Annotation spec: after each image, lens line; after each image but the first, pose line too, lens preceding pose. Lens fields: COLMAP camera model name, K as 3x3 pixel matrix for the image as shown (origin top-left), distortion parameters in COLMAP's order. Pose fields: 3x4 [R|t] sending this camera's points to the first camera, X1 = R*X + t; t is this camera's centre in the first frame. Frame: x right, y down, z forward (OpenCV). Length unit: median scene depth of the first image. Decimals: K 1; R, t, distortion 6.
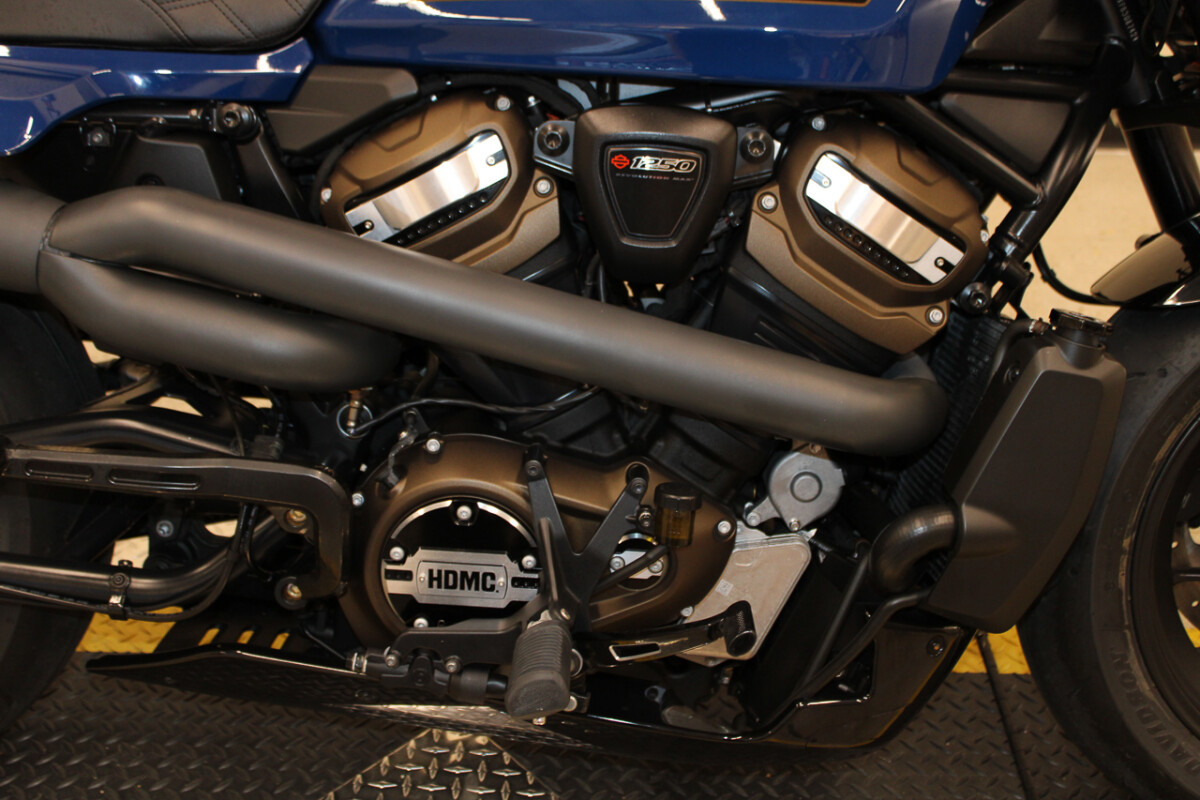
lens RADIAL K [[1381.1, 0, 602.7], [0, 1381.1, 394.1], [0, 0, 1]] dist [-0.052695, 0.000000]
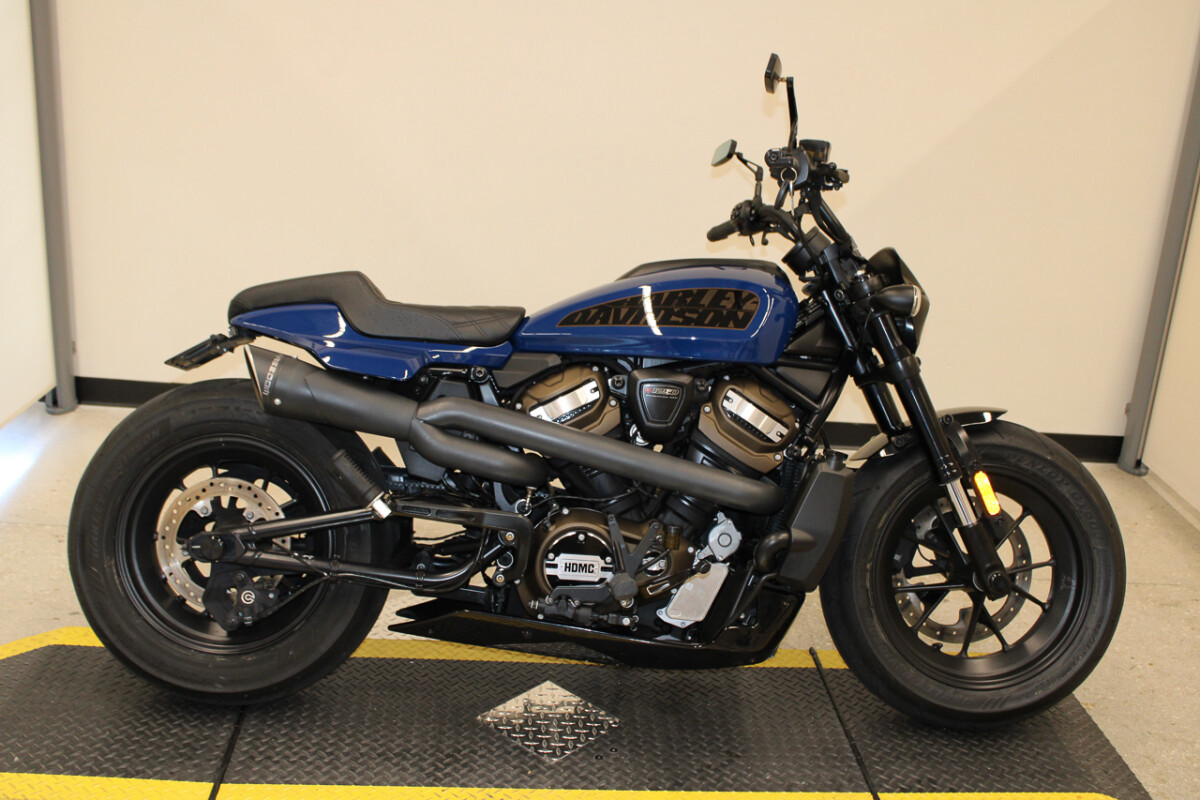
lens RADIAL K [[1252.2, 0, 595.0], [0, 1252.2, 395.1], [0, 0, 1]] dist [-0.077259, 0.000000]
pose [[0.997196, 0.012659, 0.073754, -0.233926], [0.006362, 0.967679, -0.252105, 0.381785], [-0.074562, 0.251868, 0.964885, -1.086507]]
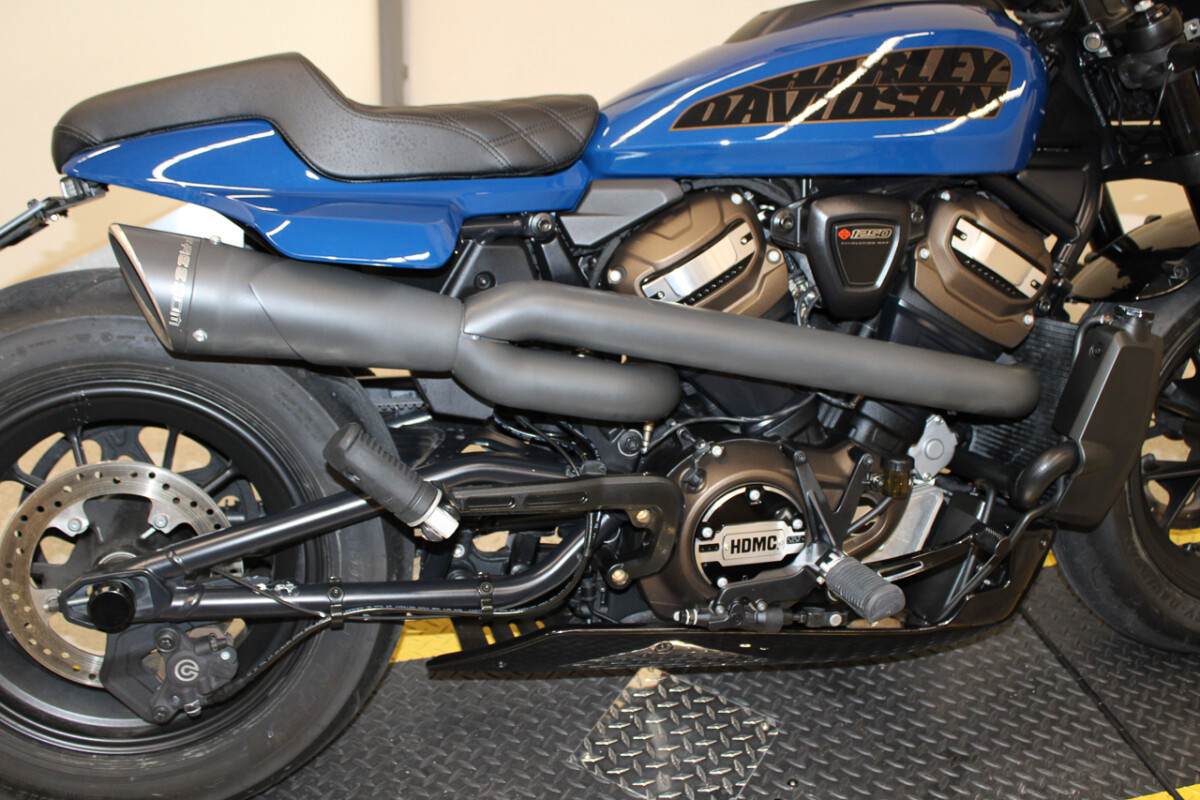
lens RADIAL K [[1252.2, 0, 609.8], [0, 1252.2, 397.5], [0, 0, 1]] dist [-0.077259, 0.000000]
pose [[0.961516, -0.117769, 0.248230, -0.533612], [0.121171, 0.992630, 0.001586, -0.030434], [-0.246588, 0.028553, 0.968700, -0.179087]]
